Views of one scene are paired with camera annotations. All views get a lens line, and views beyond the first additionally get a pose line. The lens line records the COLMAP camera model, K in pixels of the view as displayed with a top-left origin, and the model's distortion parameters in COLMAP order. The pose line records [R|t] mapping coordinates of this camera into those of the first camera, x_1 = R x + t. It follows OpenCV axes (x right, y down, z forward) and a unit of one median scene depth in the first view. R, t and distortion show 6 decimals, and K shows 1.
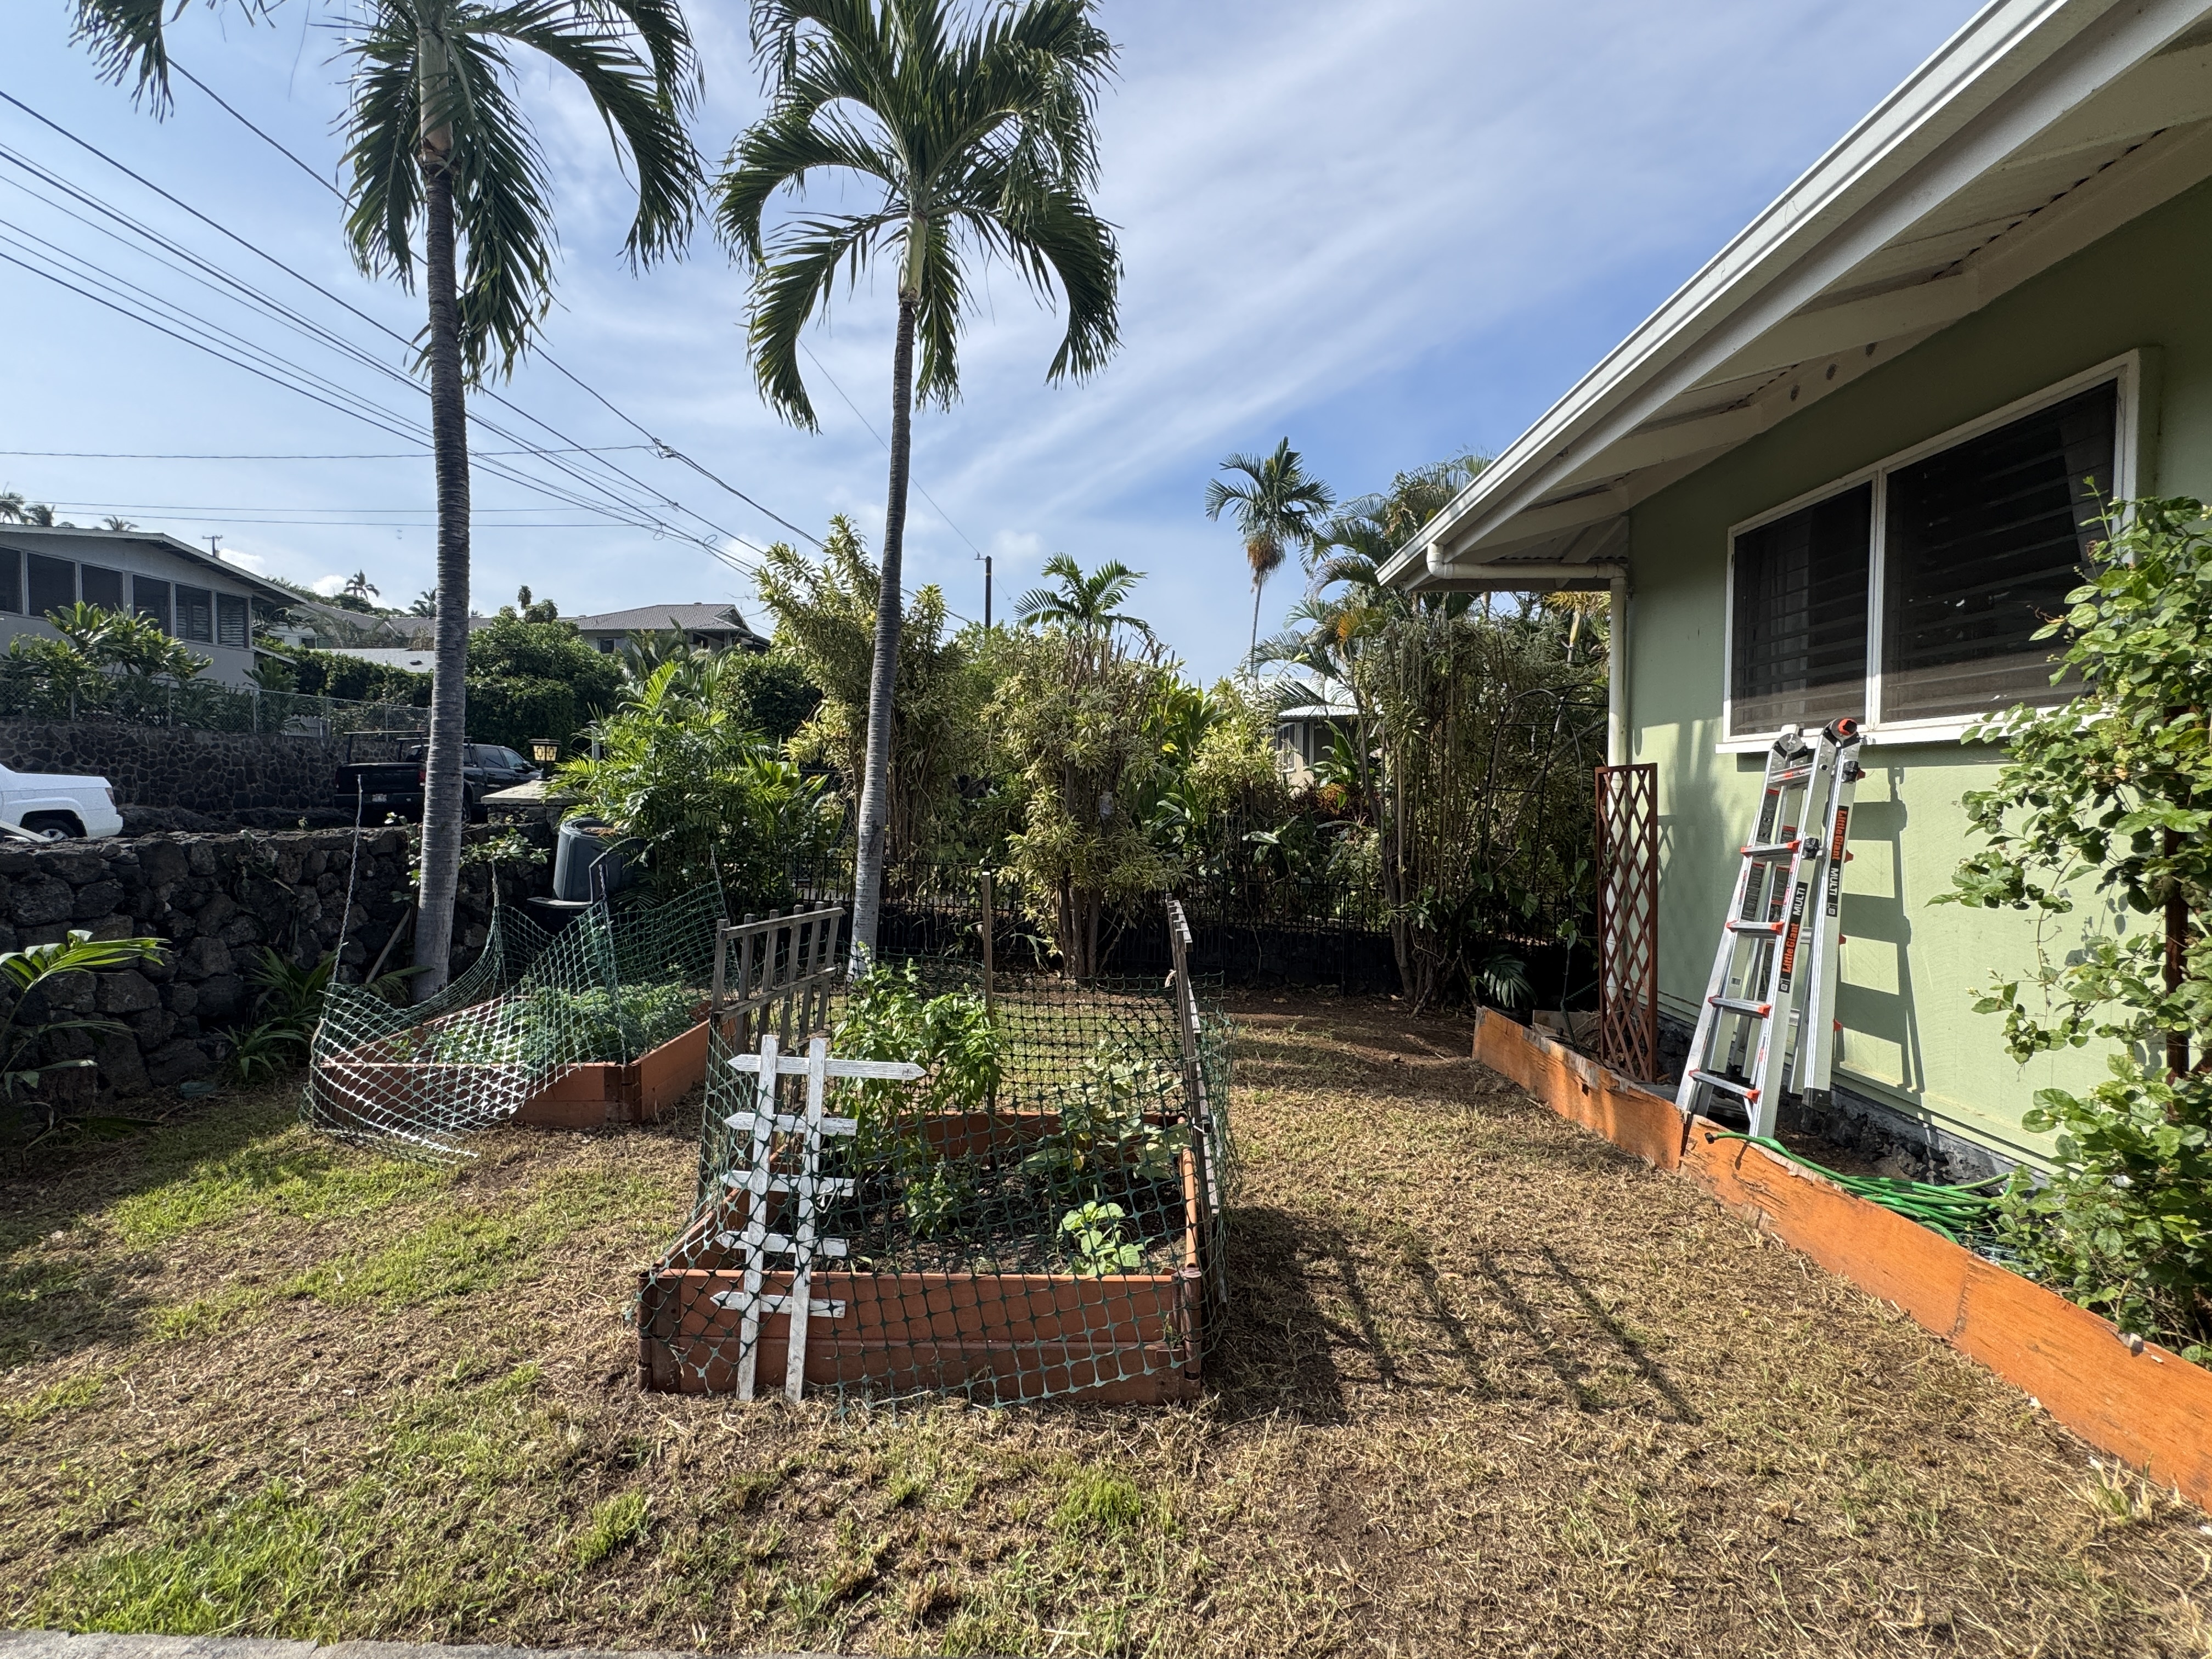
lens RADIAL K [[1052.4, 0, 1124.3], [0, 1052.4, 824.7], [0, 0, 1]] dist [-0.002808, 0.000452]
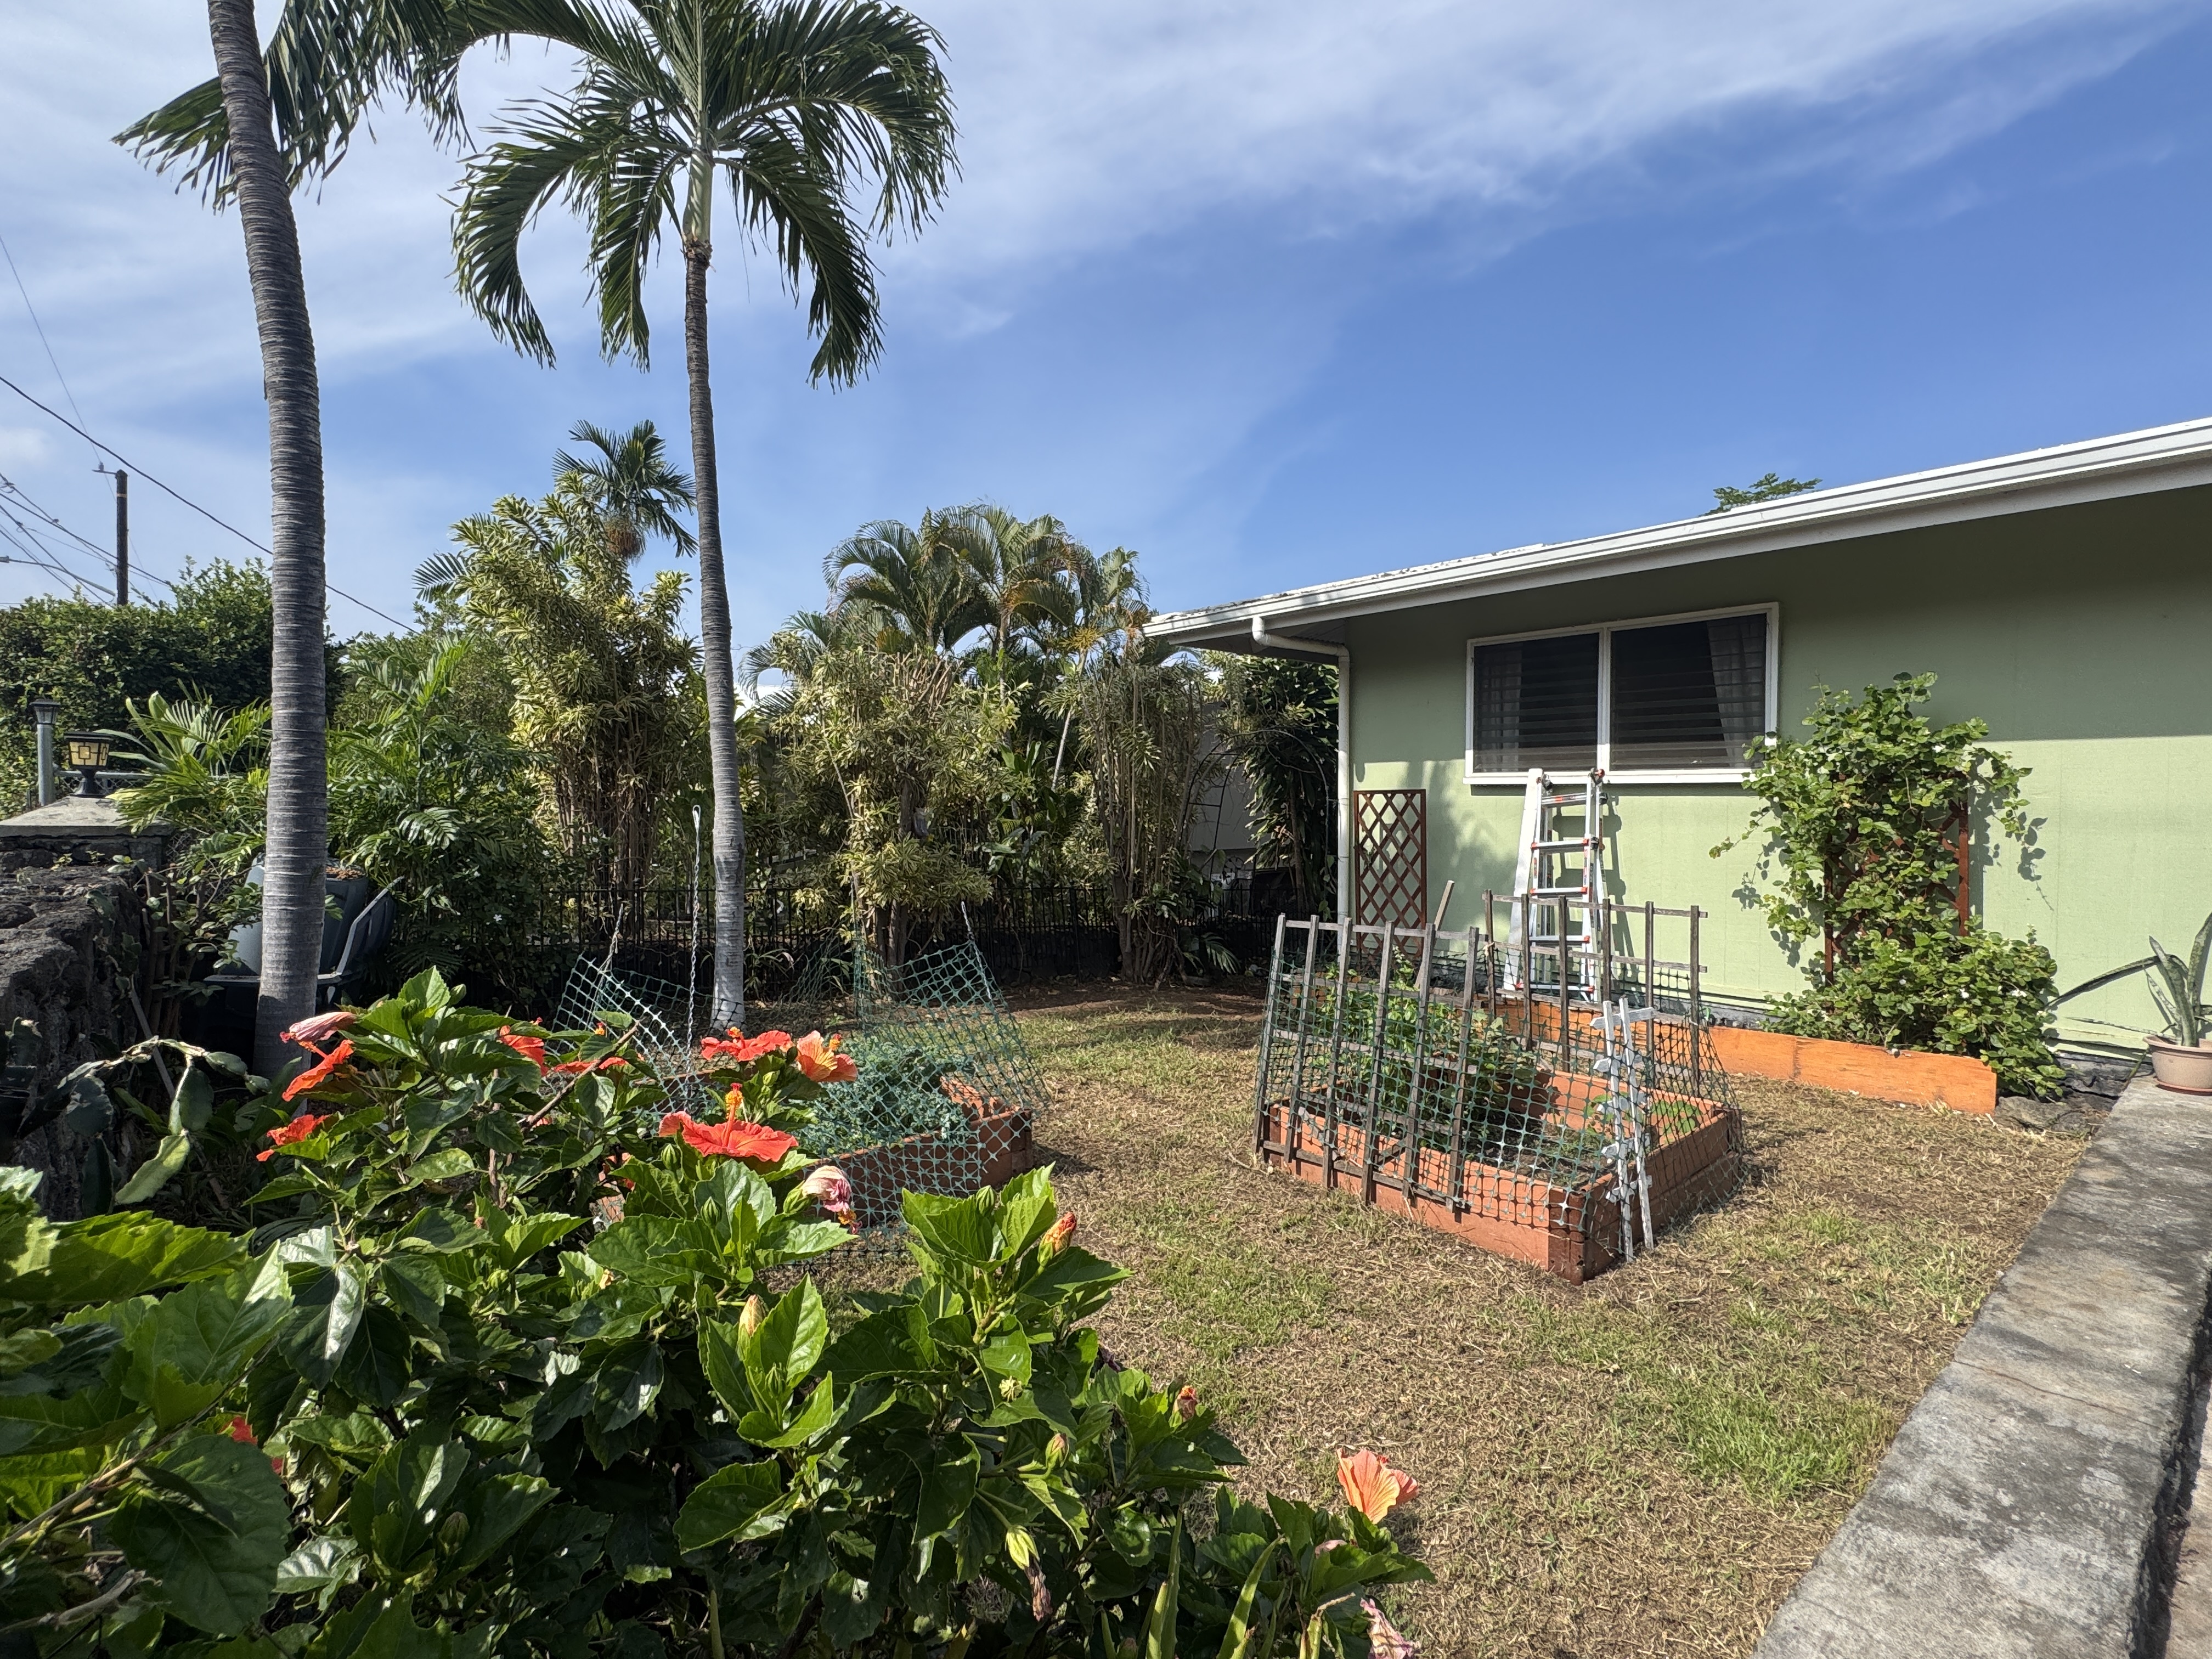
lens RADIAL K [[1052.4, 0, 1093.0], [0, 1052.4, 824.5], [0, 0, 1]] dist [-0.002808, 0.000452]
pose [[0.744078, -0.019444, 0.667810, -1.019249], [0.021037, 0.999763, 0.005670, -0.032035], [-0.667761, 0.009830, 0.744310, 0.241605]]
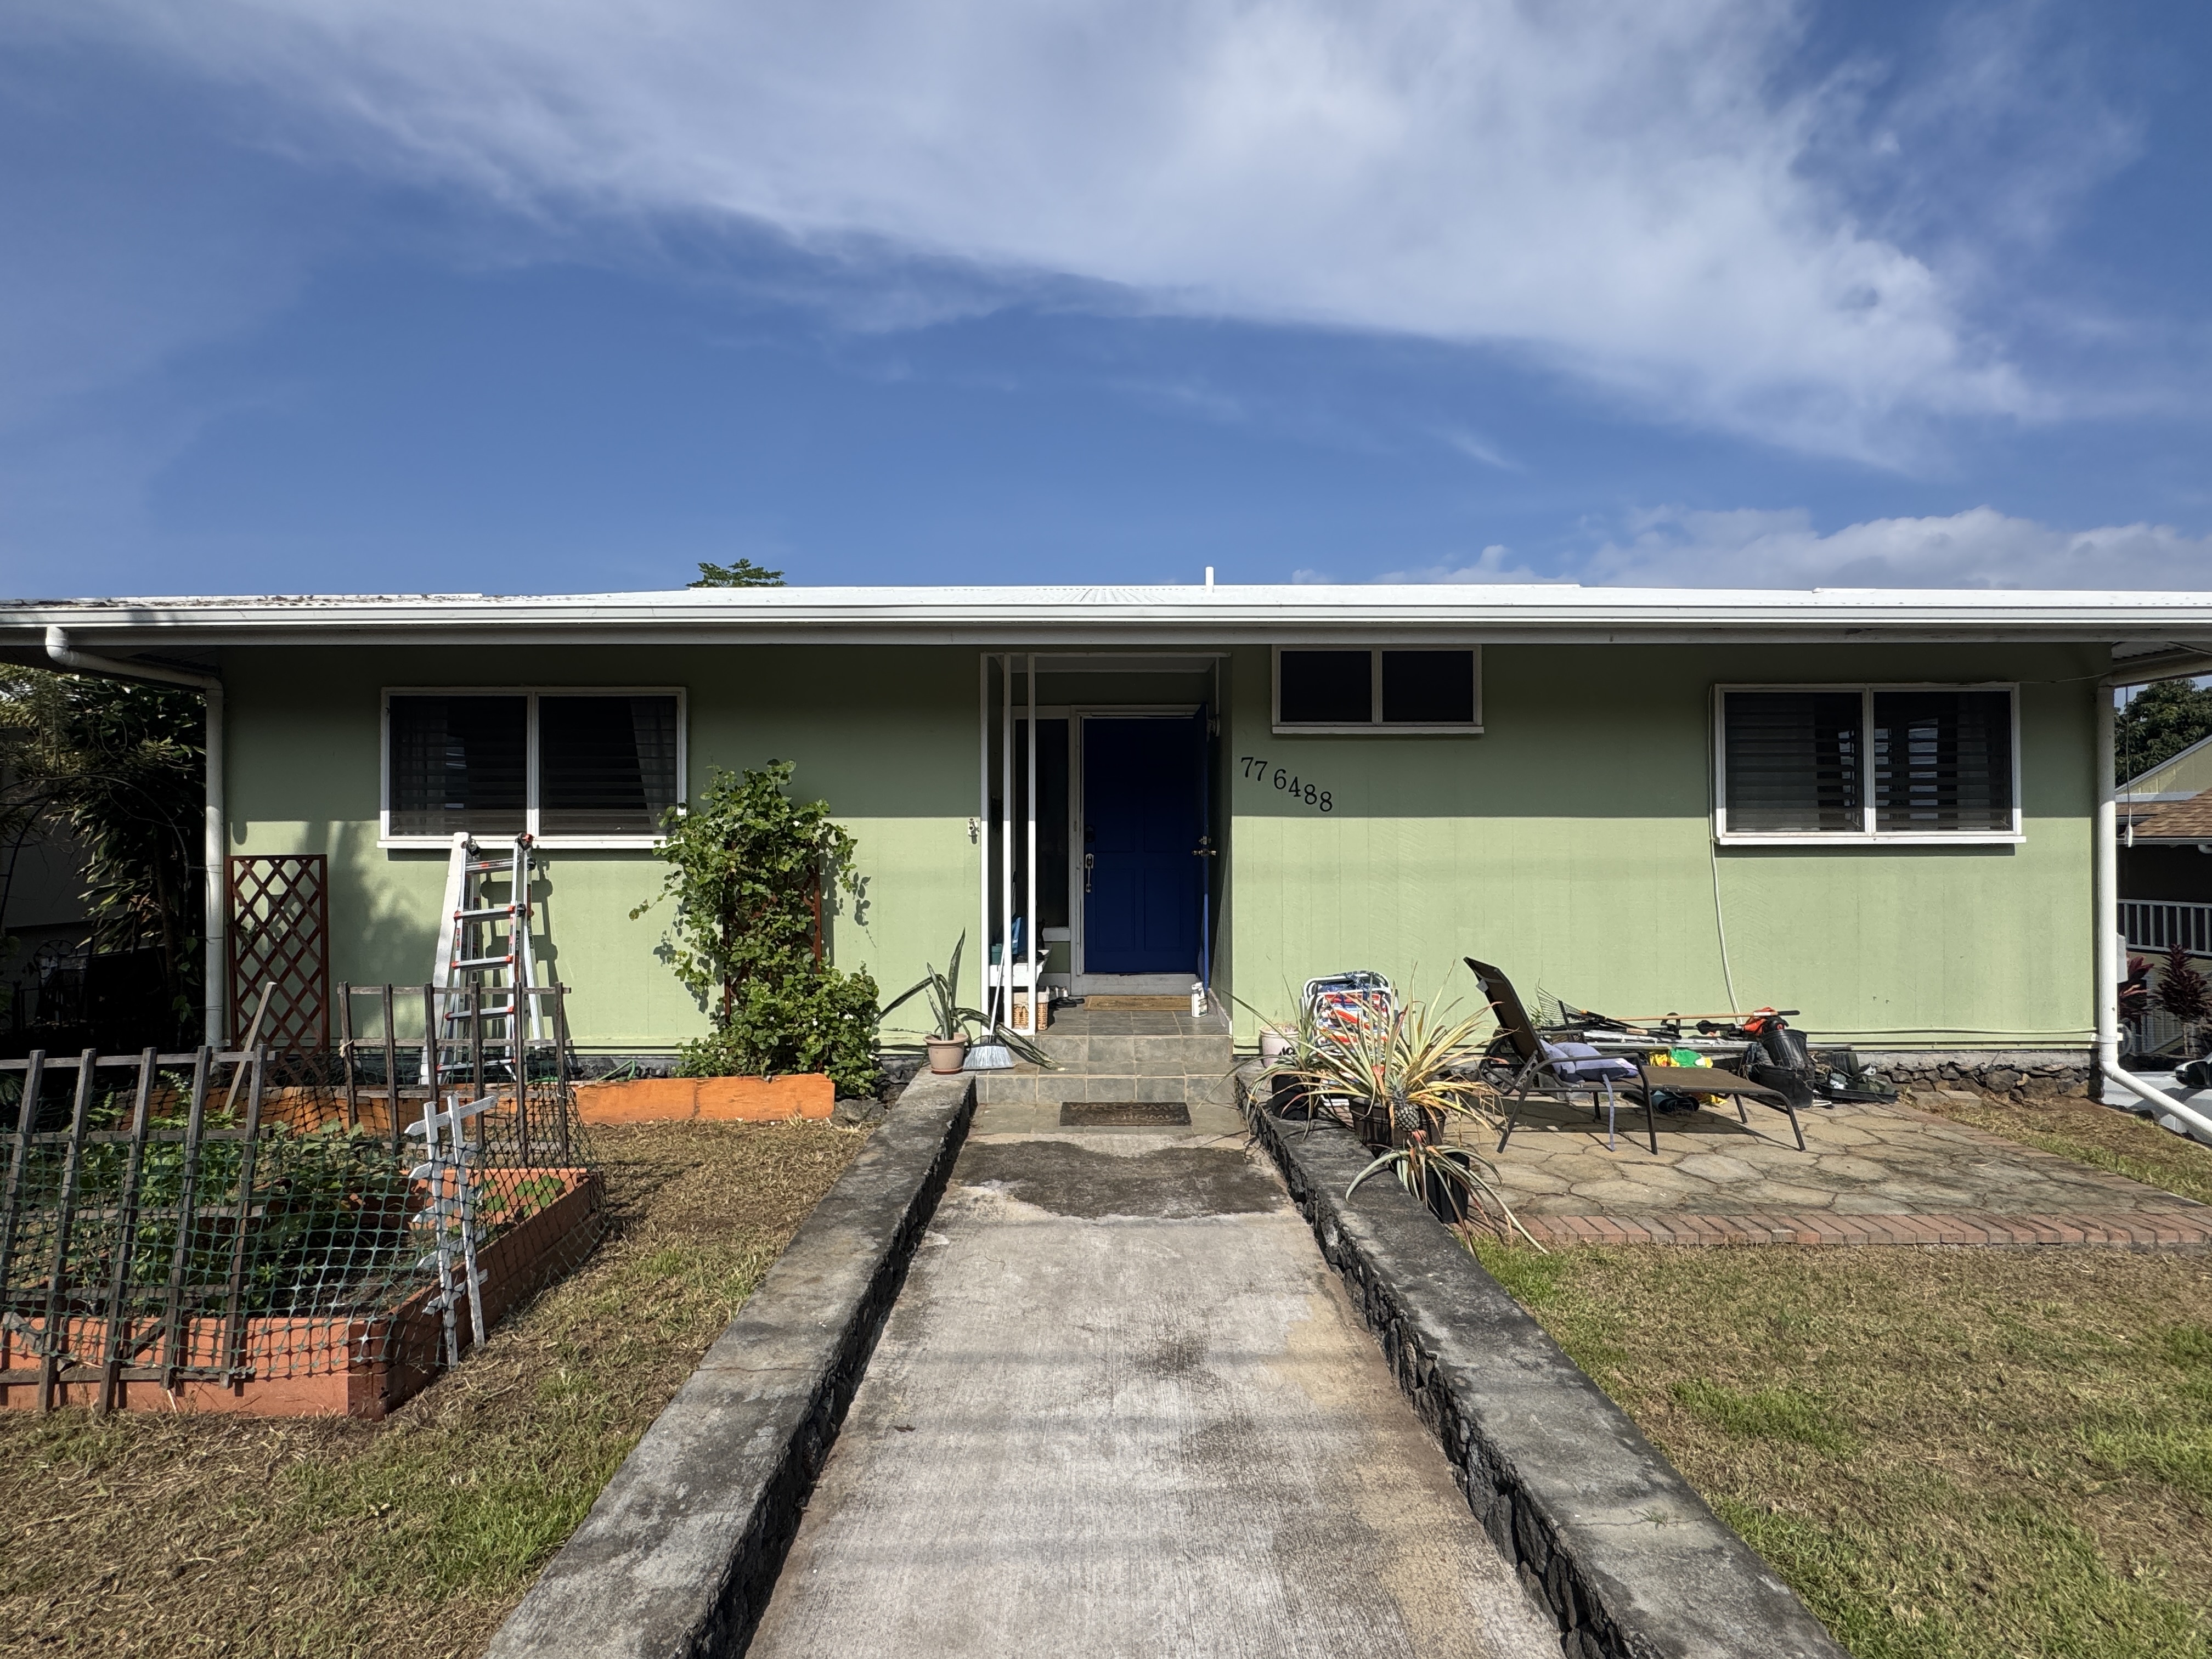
lens RADIAL K [[1052.4, 0, 1106.3], [0, 1052.4, 832.1], [0, 0, 1]] dist [-0.002808, 0.000452]
pose [[-0.033401, 0.000126, 0.999442, -0.983021], [0.031360, 0.999508, 0.000922, -0.068858], [-0.998950, 0.031374, -0.033389, 0.100055]]
